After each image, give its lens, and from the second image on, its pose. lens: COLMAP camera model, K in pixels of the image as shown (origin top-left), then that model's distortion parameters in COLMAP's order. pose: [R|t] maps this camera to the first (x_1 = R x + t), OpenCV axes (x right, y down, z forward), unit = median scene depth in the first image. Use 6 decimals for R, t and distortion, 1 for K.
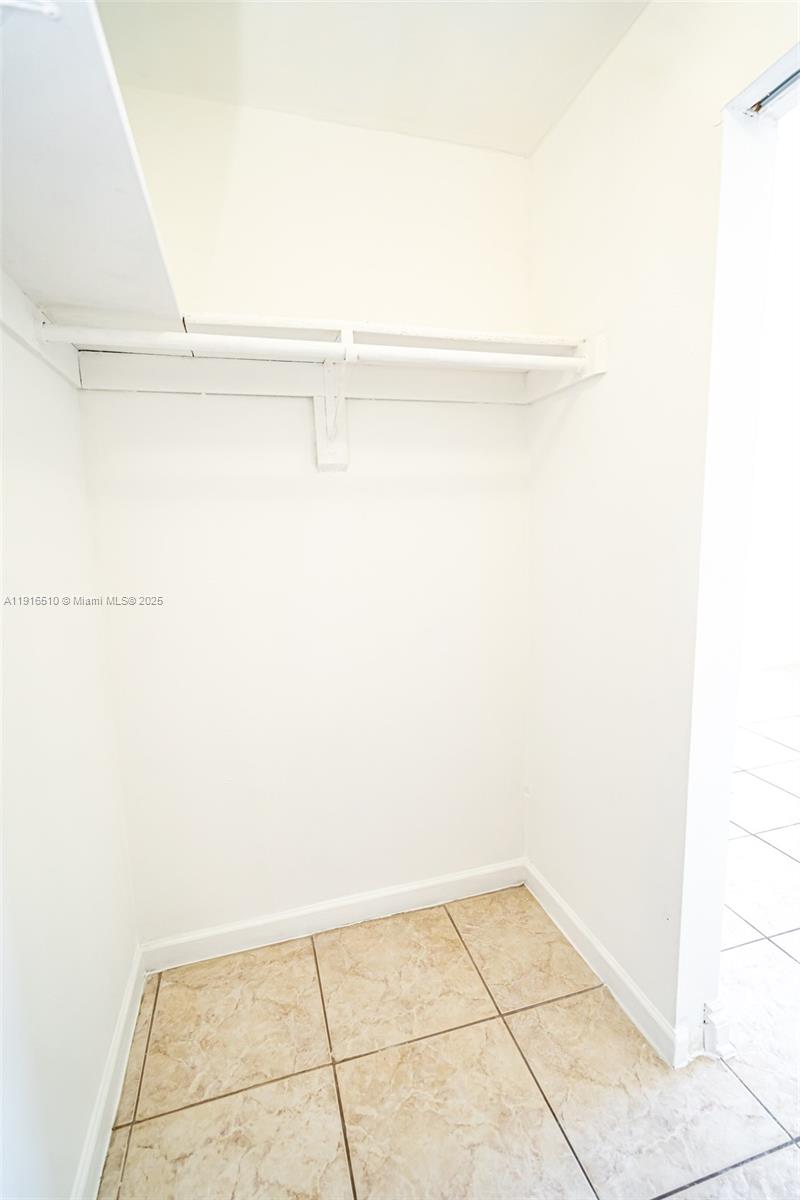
lens RADIAL K [[546.5, 0, 408.2], [0, 546.5, 602.4], [0, 0, 1]] dist [-0.000736, -0.000350]
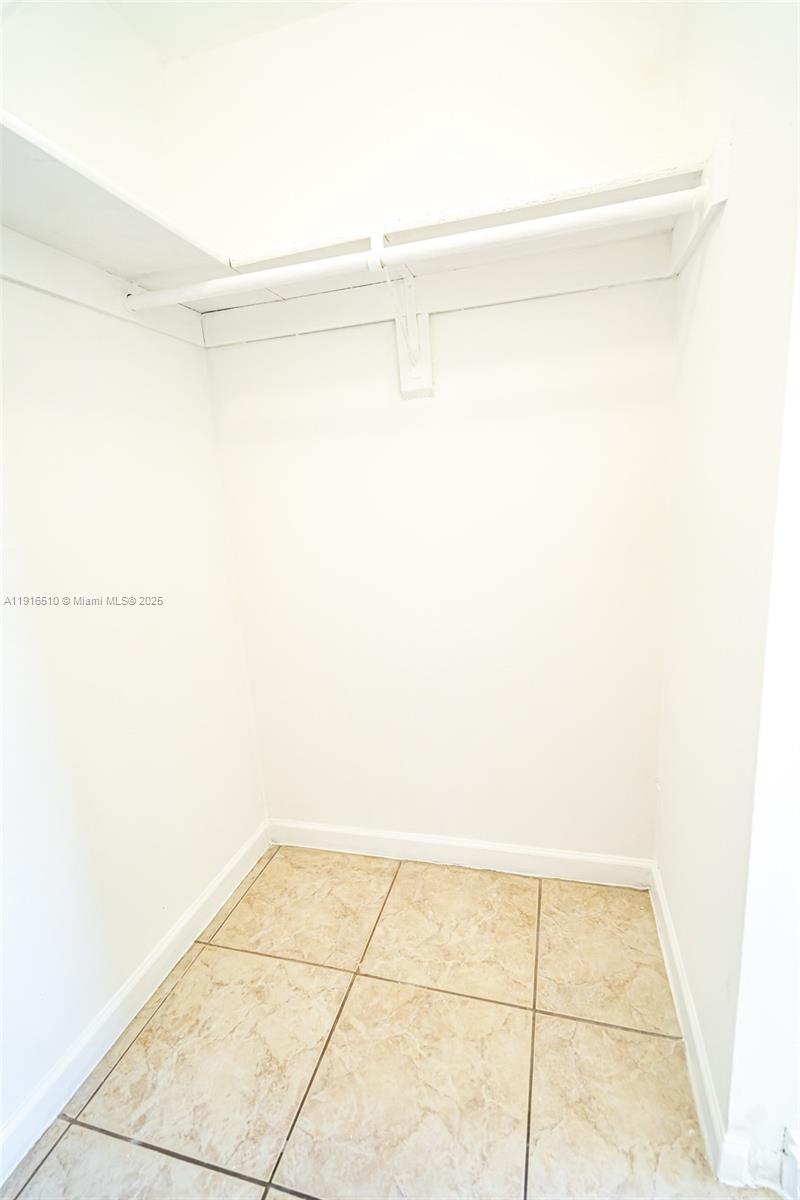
lens RADIAL K [[546.5, 0, 389.1], [0, 546.5, 601.1], [0, 0, 1]] dist [-0.000736, -0.000350]
pose [[0.848325, 0.085715, -0.522492, 0.397015], [-0.035602, 0.993810, 0.105232, 0.011461], [0.528278, -0.070669, 0.846126, 0.180600]]
